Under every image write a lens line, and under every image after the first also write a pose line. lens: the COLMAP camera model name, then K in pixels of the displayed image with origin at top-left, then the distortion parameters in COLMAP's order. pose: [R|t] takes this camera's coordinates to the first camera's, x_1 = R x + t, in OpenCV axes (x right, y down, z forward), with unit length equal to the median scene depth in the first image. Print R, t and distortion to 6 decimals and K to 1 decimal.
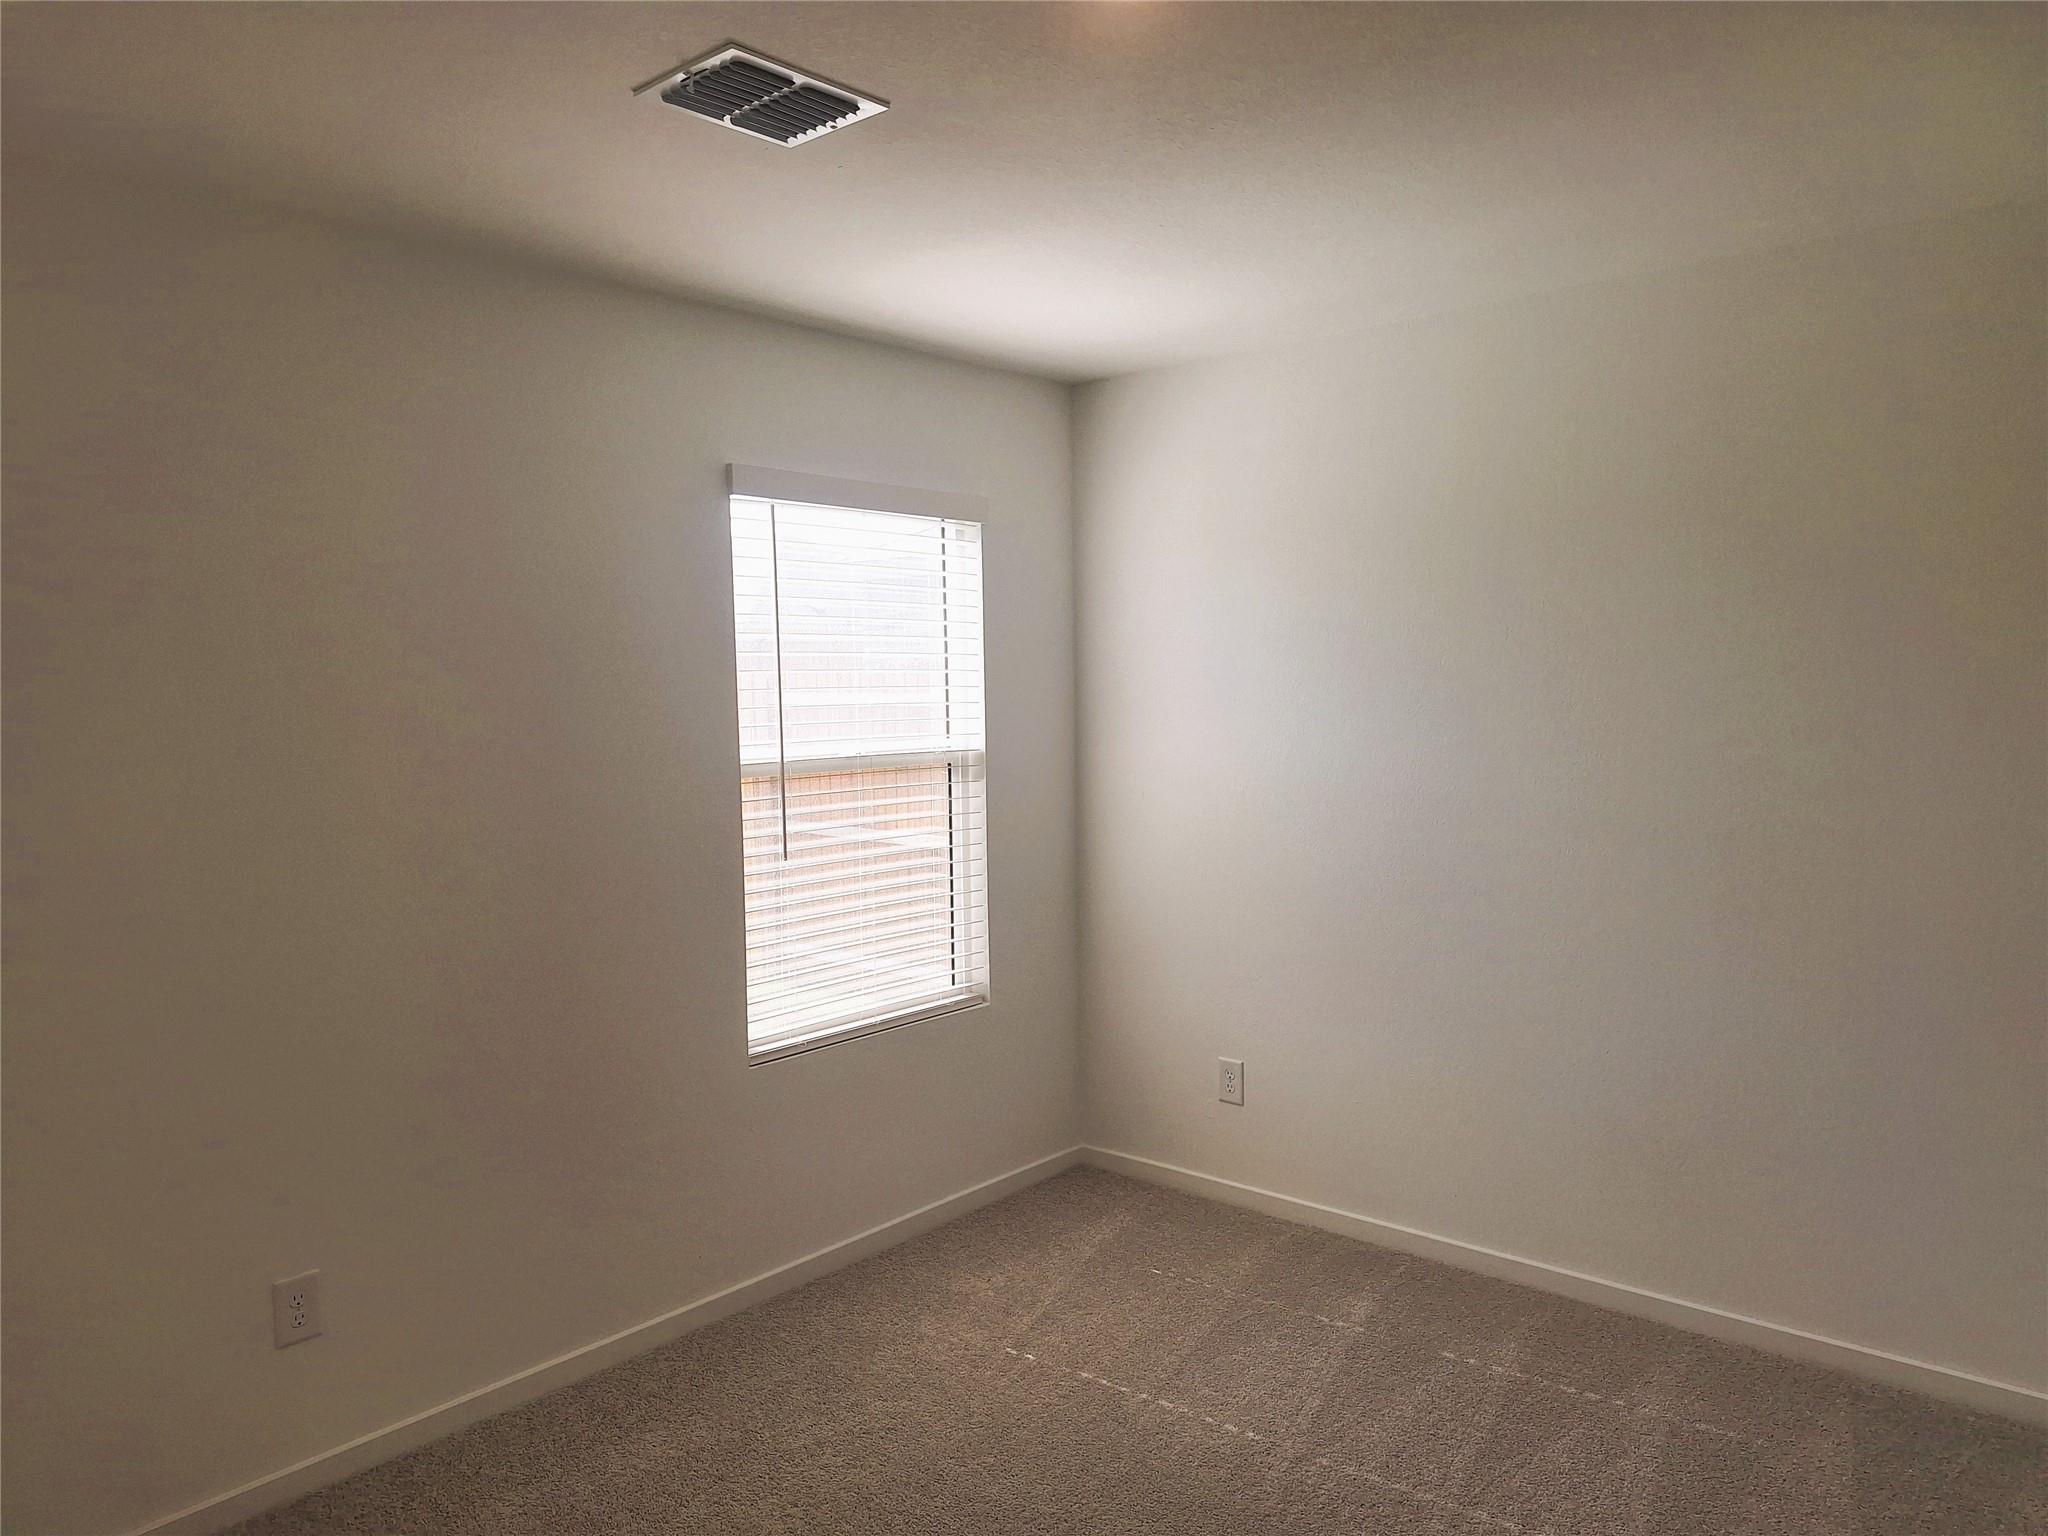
lens RADIAL K [[1399.3, 0, 1026.7], [0, 1399.3, 768.9], [0, 0, 1]] dist [0.008238, -0.001908]
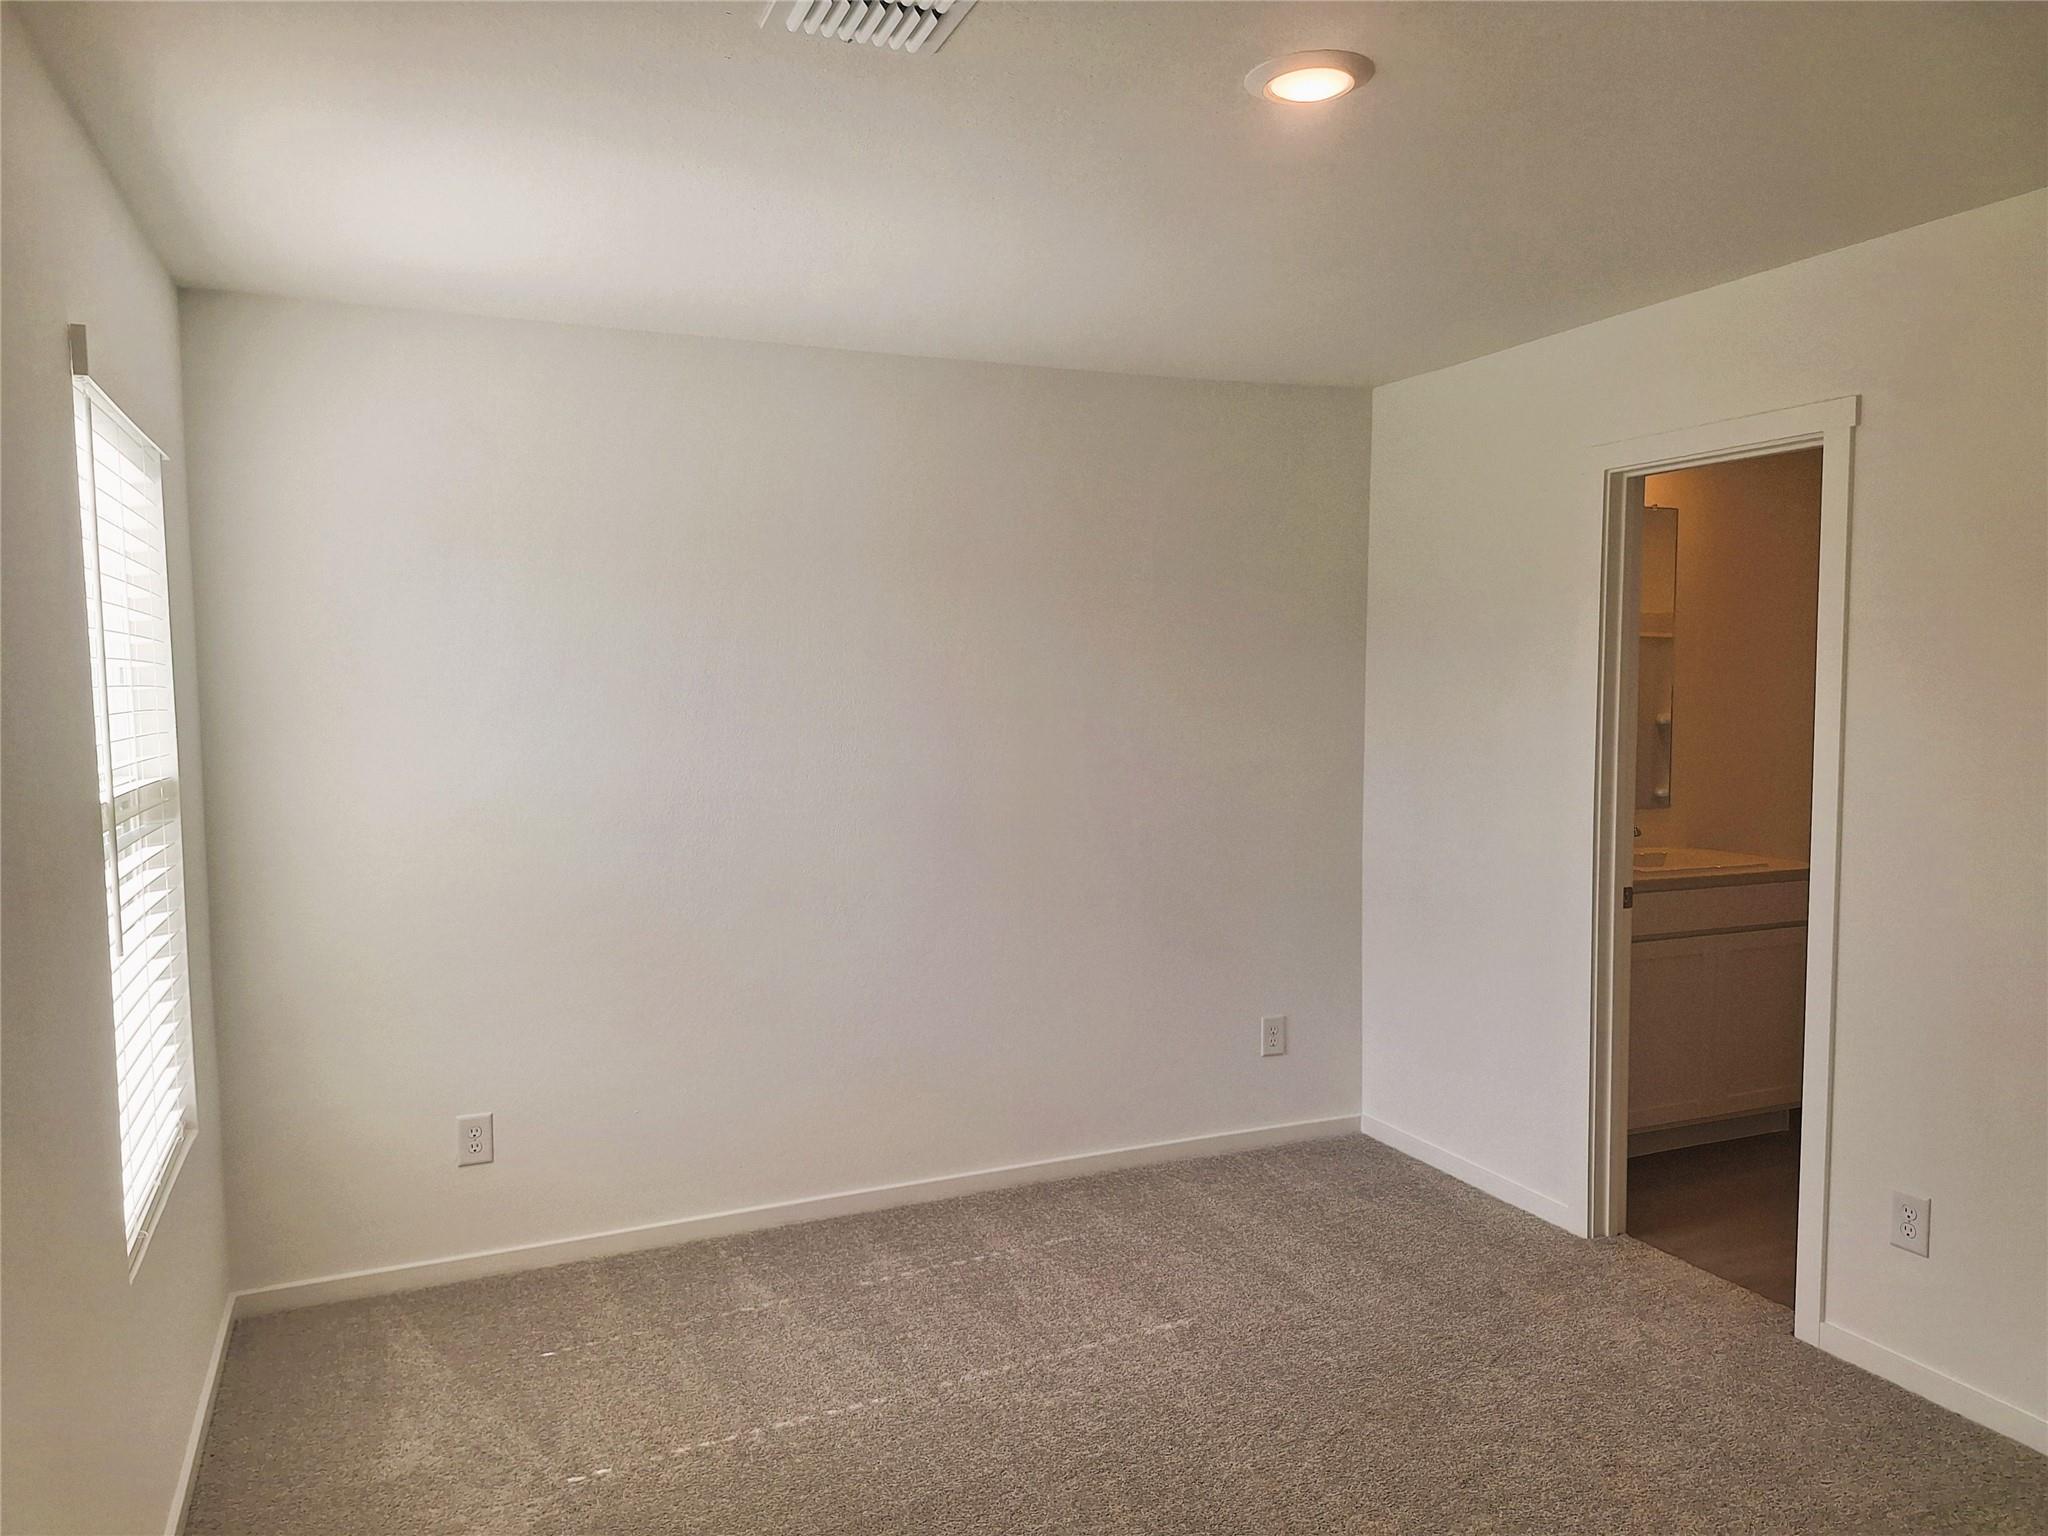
lens RADIAL K [[1399.3, 0, 1024.9], [0, 1399.3, 771.0], [0, 0, 1]] dist [0.008238, -0.001908]
pose [[0.417945, -0.047768, 0.907216, -0.574499], [0.052767, 0.998207, 0.028249, -0.017742], [-0.906939, 0.036064, 0.419716, 0.350187]]
